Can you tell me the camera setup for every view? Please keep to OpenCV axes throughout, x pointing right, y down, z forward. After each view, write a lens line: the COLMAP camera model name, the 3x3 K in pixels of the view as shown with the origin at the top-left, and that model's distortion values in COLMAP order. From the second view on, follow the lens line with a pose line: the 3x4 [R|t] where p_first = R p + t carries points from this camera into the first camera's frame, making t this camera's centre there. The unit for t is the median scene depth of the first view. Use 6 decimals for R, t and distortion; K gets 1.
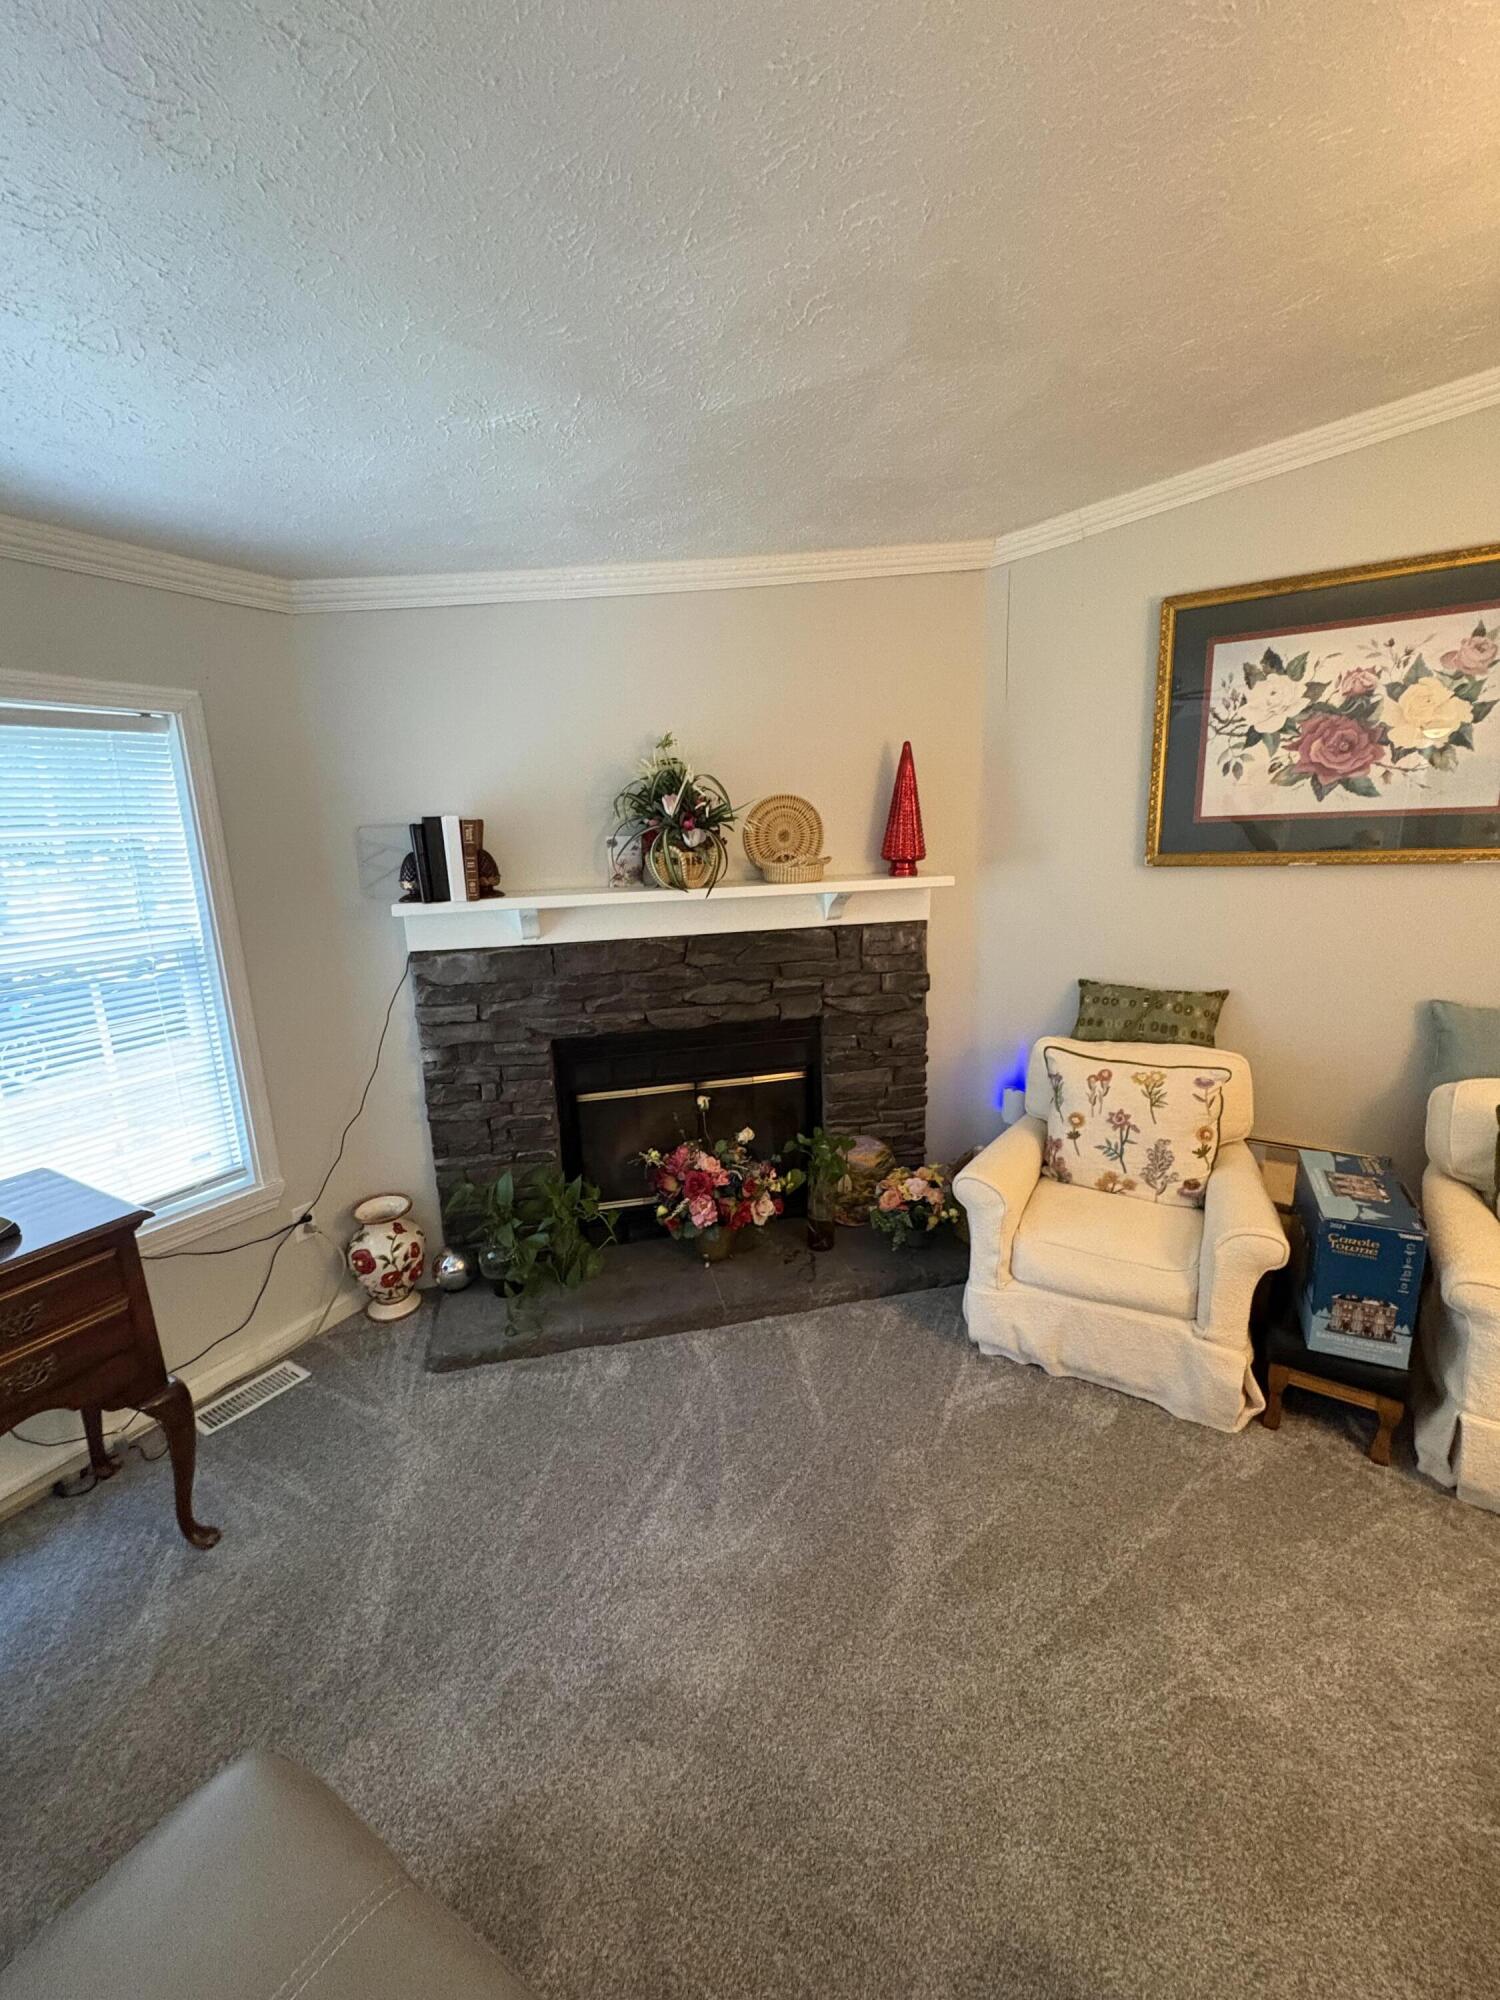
lens RADIAL K [[796.7, 0, 752.9], [0, 796.7, 999.1], [0, 0, 1]] dist [-0.000841, 0.000526]
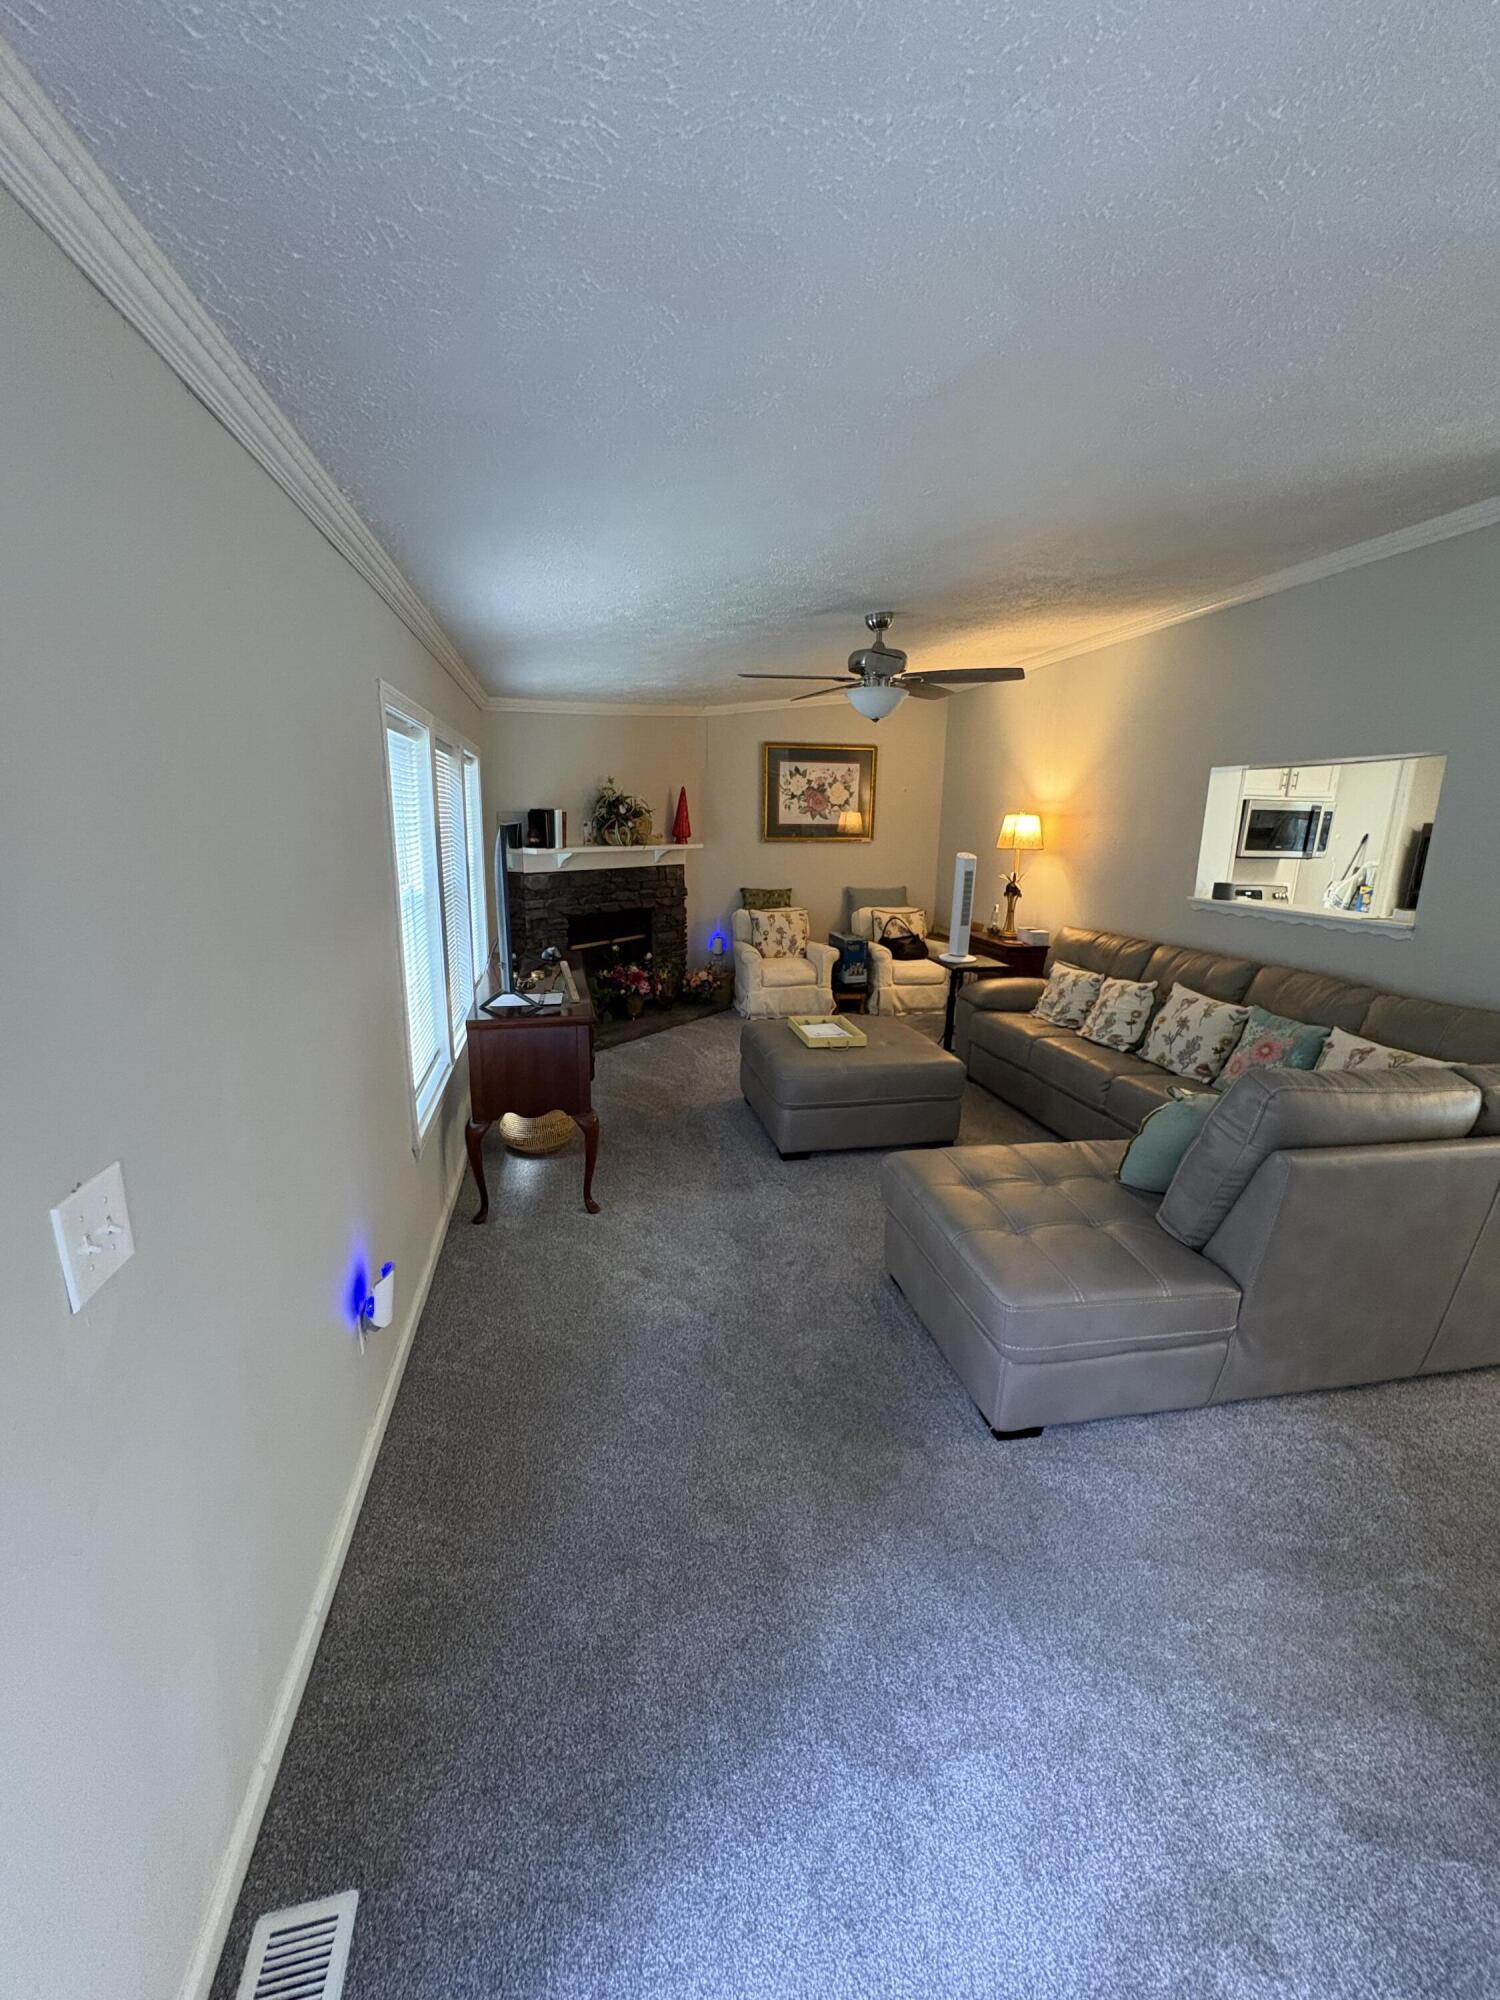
lens RADIAL K [[796.7, 0, 752.9], [0, 796.7, 999.1], [0, 0, 1]] dist [-0.000841, 0.000526]
pose [[0.728012, -0.107880, 0.677023, -1.450341], [0.106237, 0.993365, 0.044049, 0.242795], [-0.677283, 0.039856, 0.734642, -0.936239]]
